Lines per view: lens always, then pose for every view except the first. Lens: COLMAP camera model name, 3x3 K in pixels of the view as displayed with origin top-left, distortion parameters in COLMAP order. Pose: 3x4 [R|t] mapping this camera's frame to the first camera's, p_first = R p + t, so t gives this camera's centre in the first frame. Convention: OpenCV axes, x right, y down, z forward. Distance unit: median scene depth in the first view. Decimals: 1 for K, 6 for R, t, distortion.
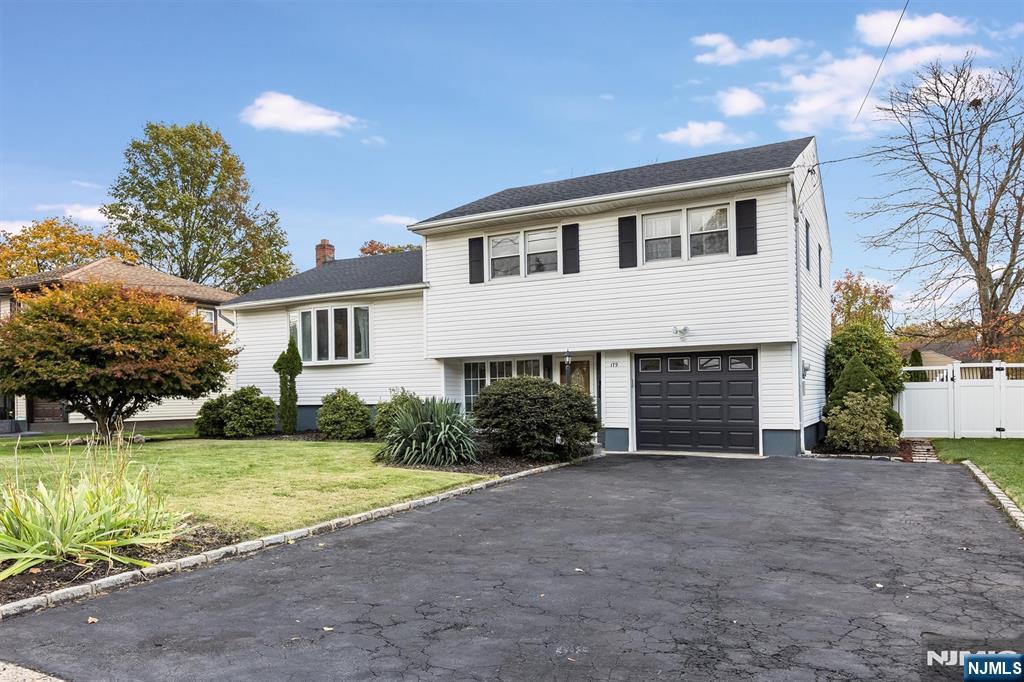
lens RADIAL K [[473.8, 0, 519.3], [0, 473.8, 318.1], [0, 0, 1]] dist [0.000843, 0.000011]
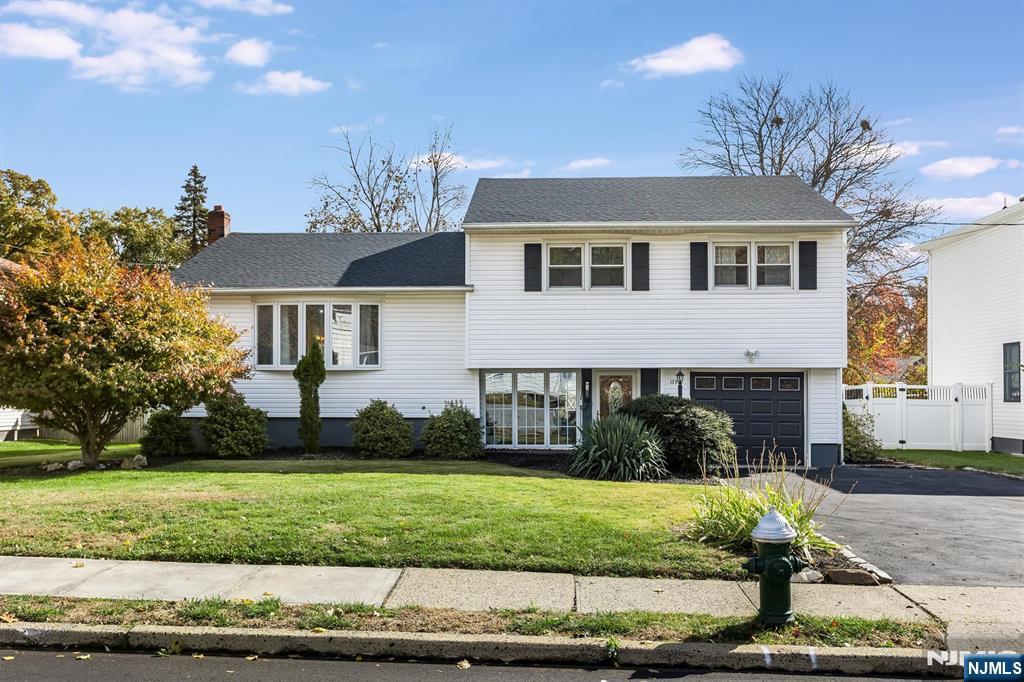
lens RADIAL K [[452.6, 0, 515.6], [0, 452.6, 335.6], [0, 0, 1]] dist [-0.000552, 0.000170]
pose [[0.947439, 0.067858, 0.312657, -0.407081], [-0.067159, 0.997657, -0.013018, 0.029806], [-0.312808, -0.008665, 0.949777, 0.152247]]
